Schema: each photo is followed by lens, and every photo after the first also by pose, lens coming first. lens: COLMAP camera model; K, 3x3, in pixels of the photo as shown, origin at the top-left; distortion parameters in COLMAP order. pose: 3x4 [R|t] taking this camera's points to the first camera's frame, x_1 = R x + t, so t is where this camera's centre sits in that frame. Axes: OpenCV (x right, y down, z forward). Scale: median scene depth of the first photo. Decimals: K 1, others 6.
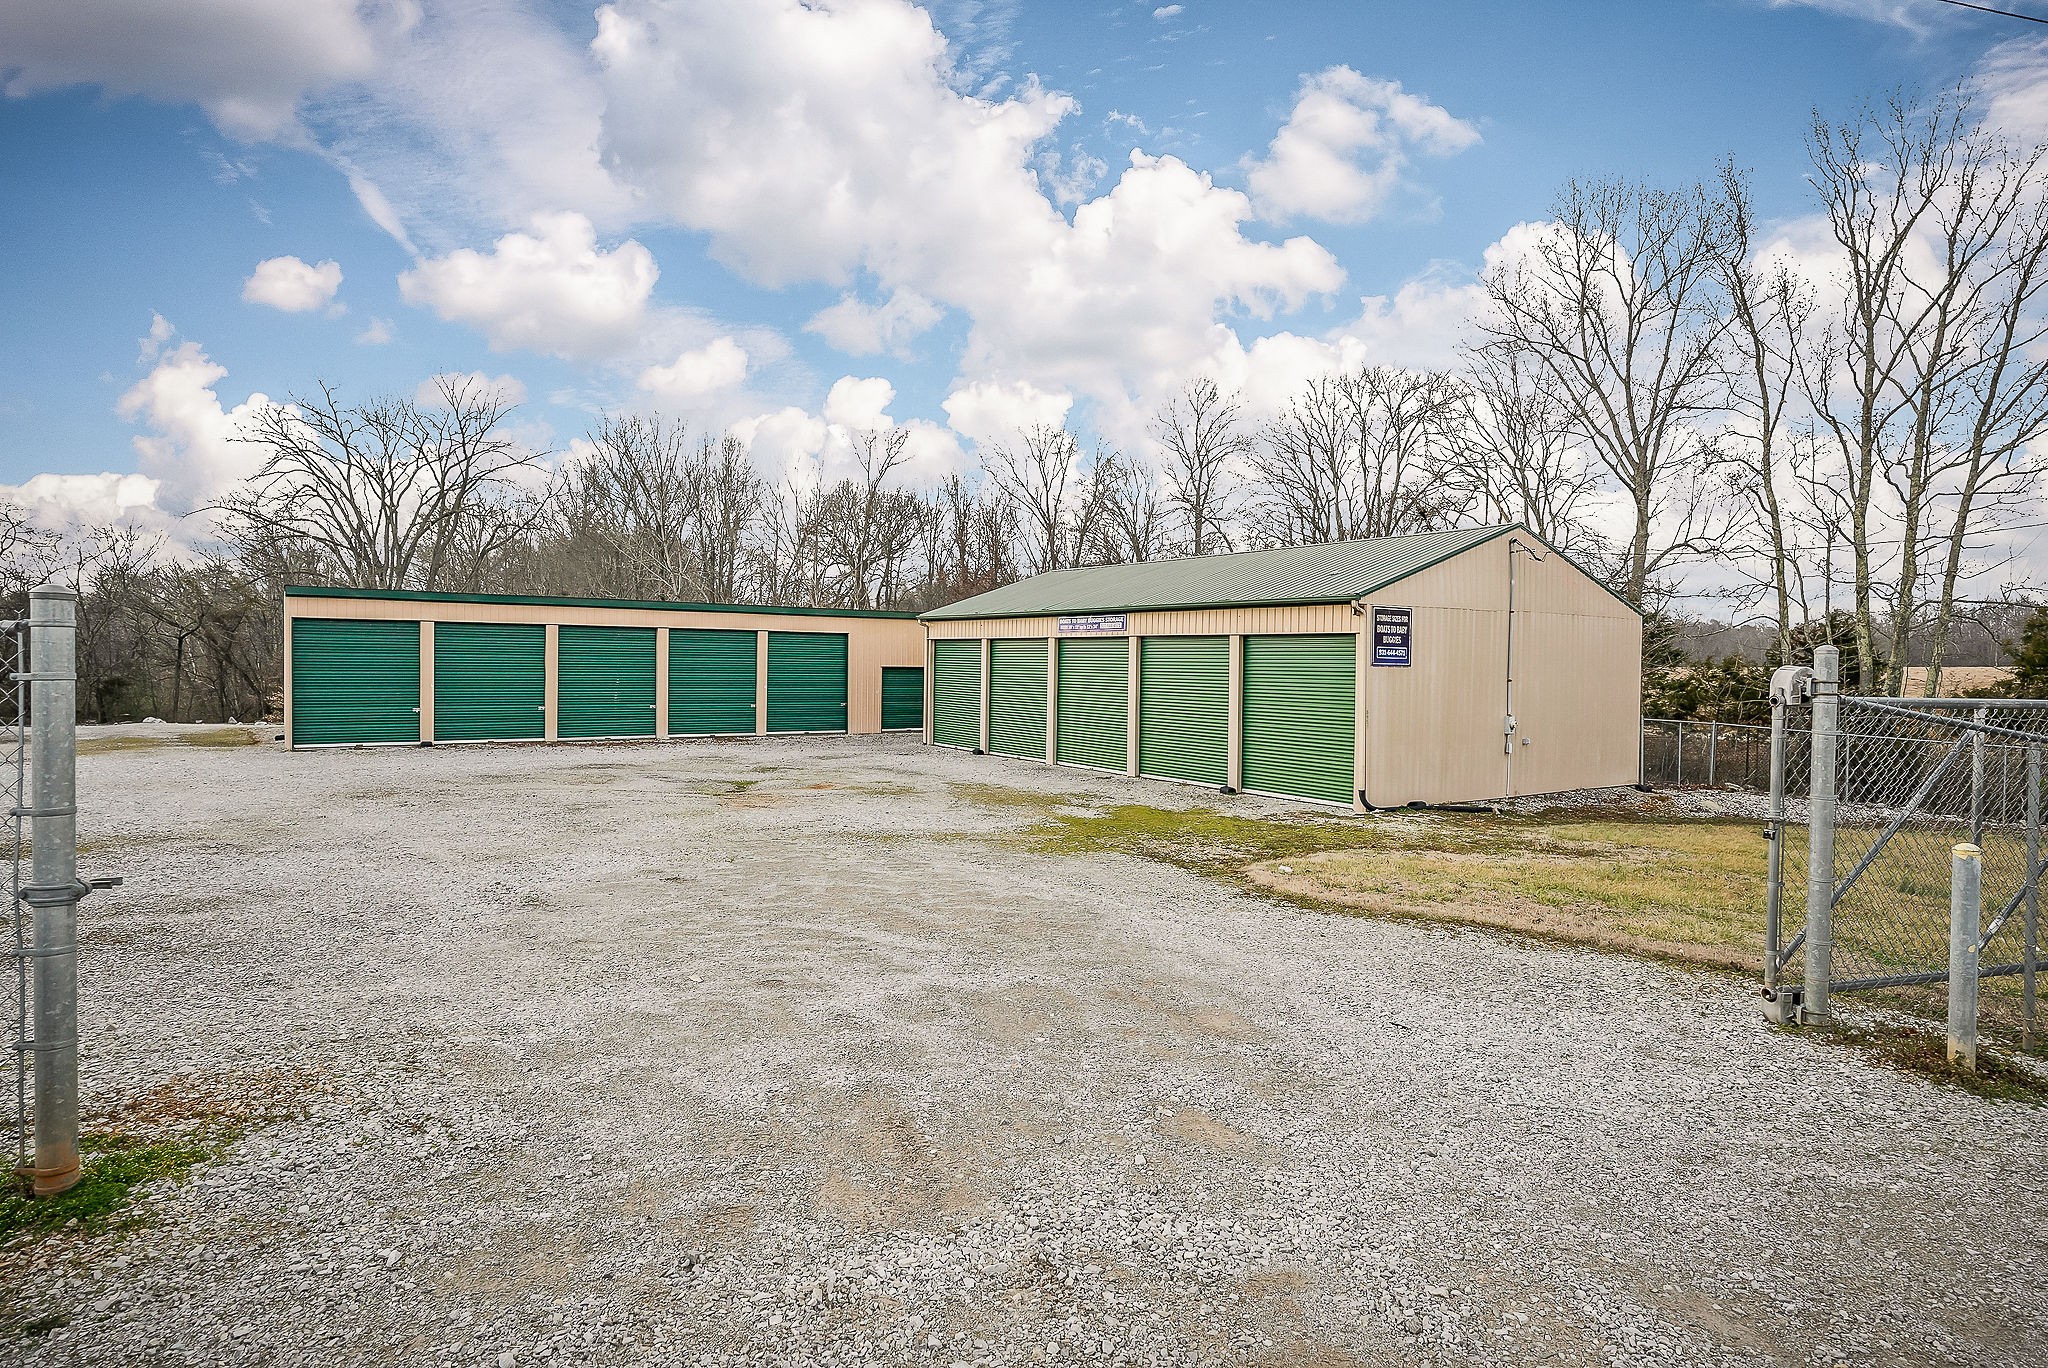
lens RADIAL K [[1401.5, 0, 1024.0], [0, 1401.5, 684.0], [0, 0, 1]] dist [0.036187, -0.021919]
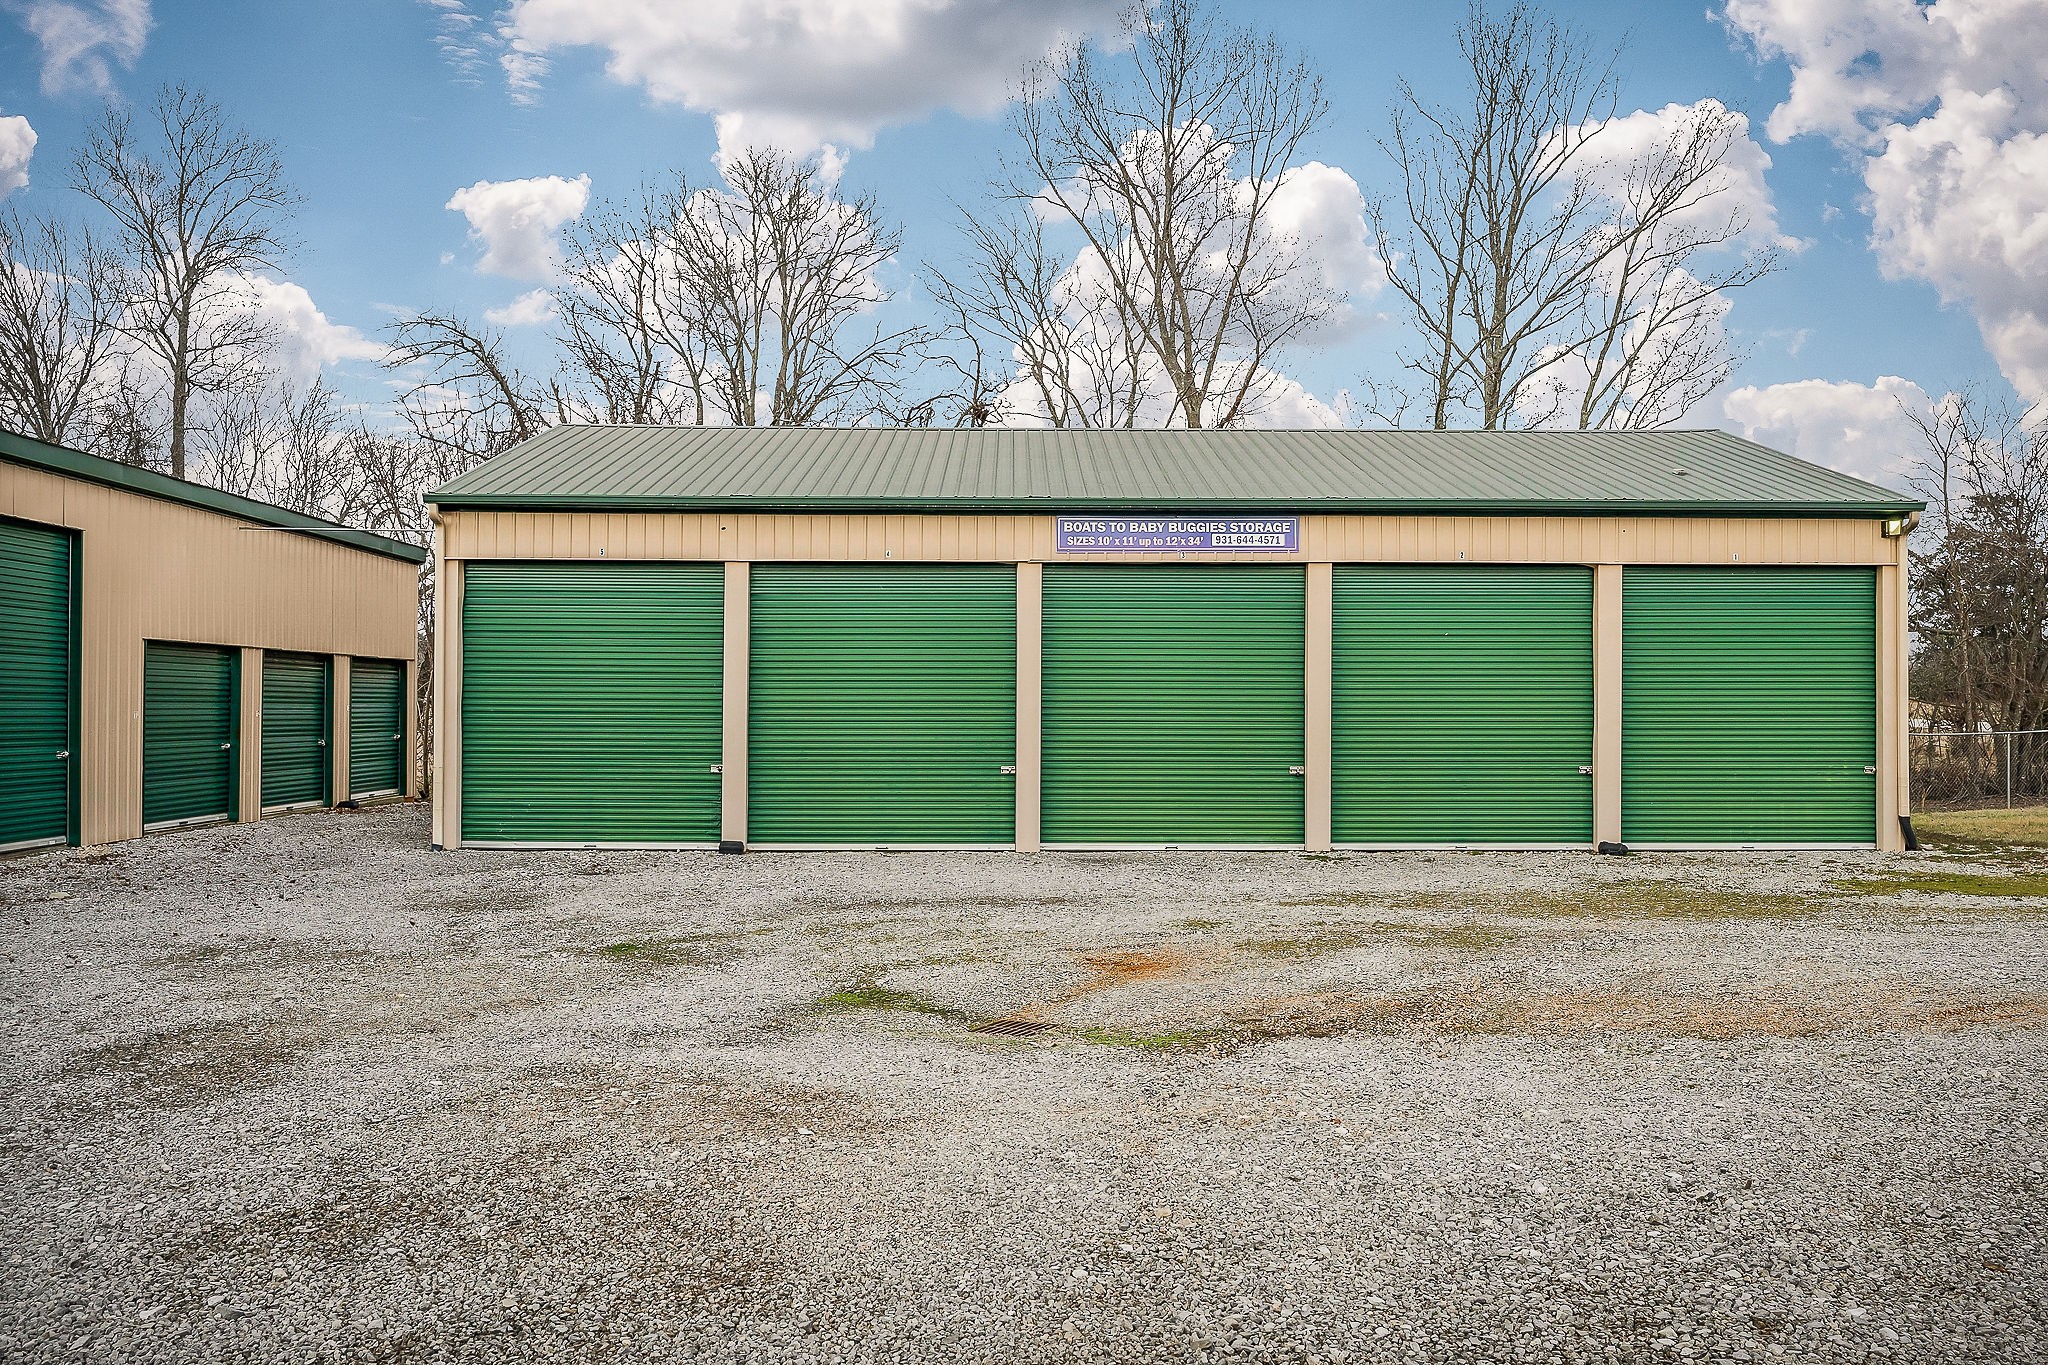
lens RADIAL K [[1401.5, 0, 1024.0], [0, 1401.5, 682.5], [0, 0, 1]] dist [0.036187, -0.021919]
pose [[0.440399, -0.057036, 0.895988, -0.393398], [0.016494, 0.998326, 0.055443, -0.020788], [-0.897650, -0.009639, 0.440603, 0.832545]]
